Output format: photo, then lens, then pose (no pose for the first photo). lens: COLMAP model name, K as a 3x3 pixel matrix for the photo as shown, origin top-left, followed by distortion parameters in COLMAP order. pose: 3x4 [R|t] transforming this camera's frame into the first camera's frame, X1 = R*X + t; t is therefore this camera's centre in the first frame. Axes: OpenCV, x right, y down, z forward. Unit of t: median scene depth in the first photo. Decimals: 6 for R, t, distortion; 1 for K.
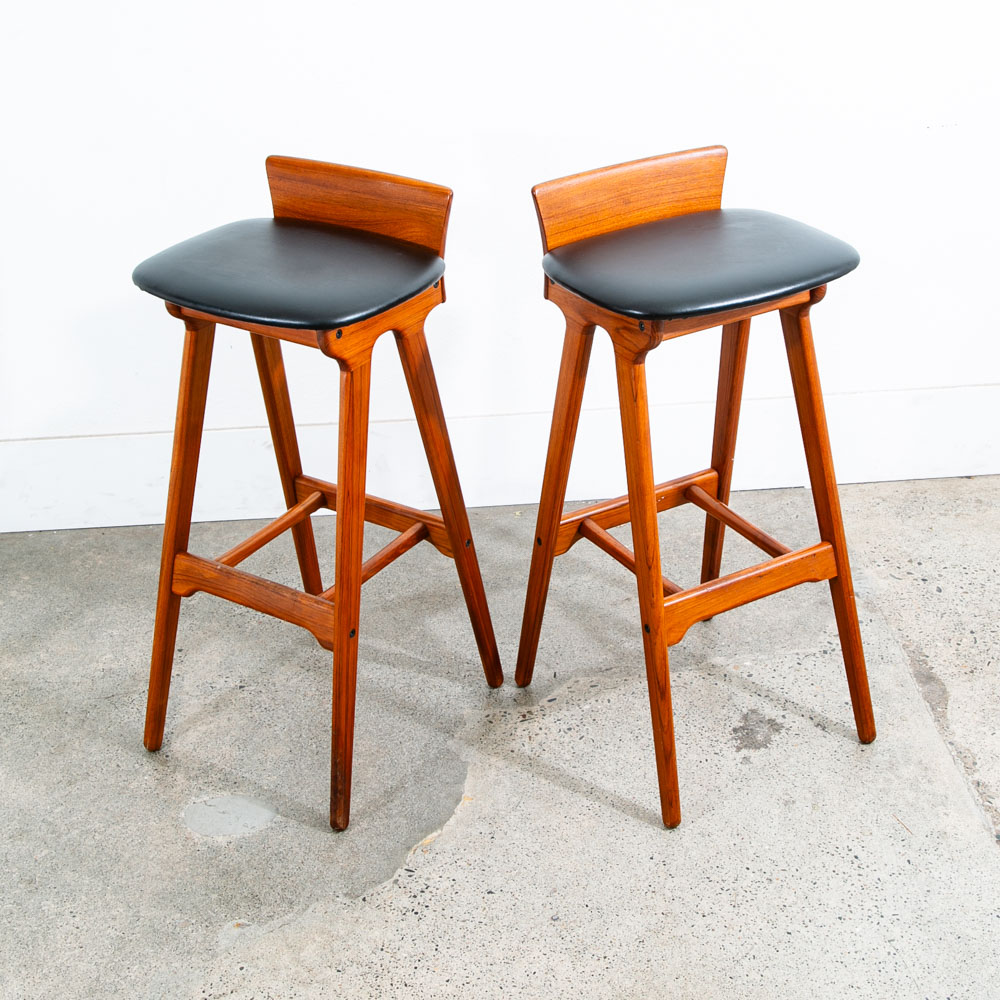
lens RADIAL K [[1714.8, 0, 496.7], [0, 1714.8, 480.4], [0, 0, 1]] dist [-0.021553, 0.000000]
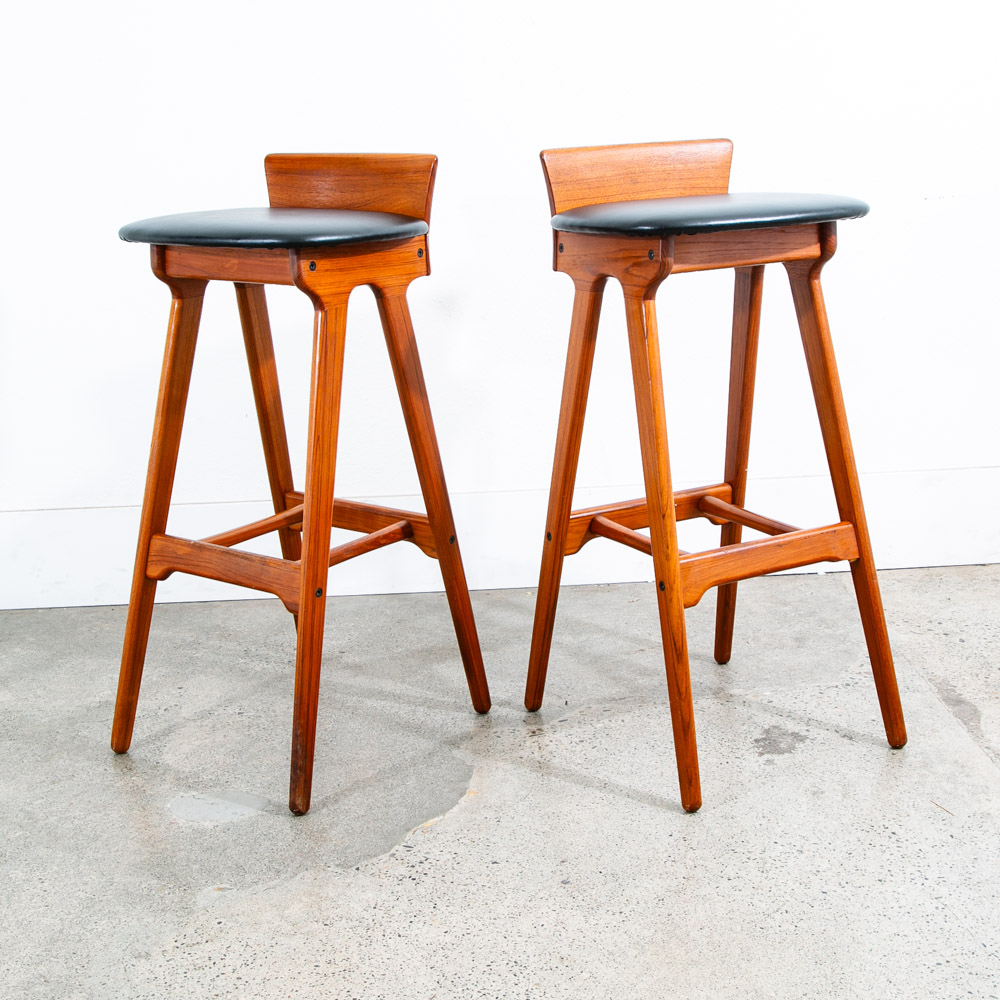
lens RADIAL K [[1588.4, 0, 481.0], [0, 1588.4, 491.6], [0, 0, 1]] dist [-0.038196, 0.000000]
pose [[0.999730, 0.002484, -0.023099, 0.007253], [-0.007219, 0.978262, -0.207247, 0.205180], [0.022082, 0.207358, 0.978016, 0.118991]]
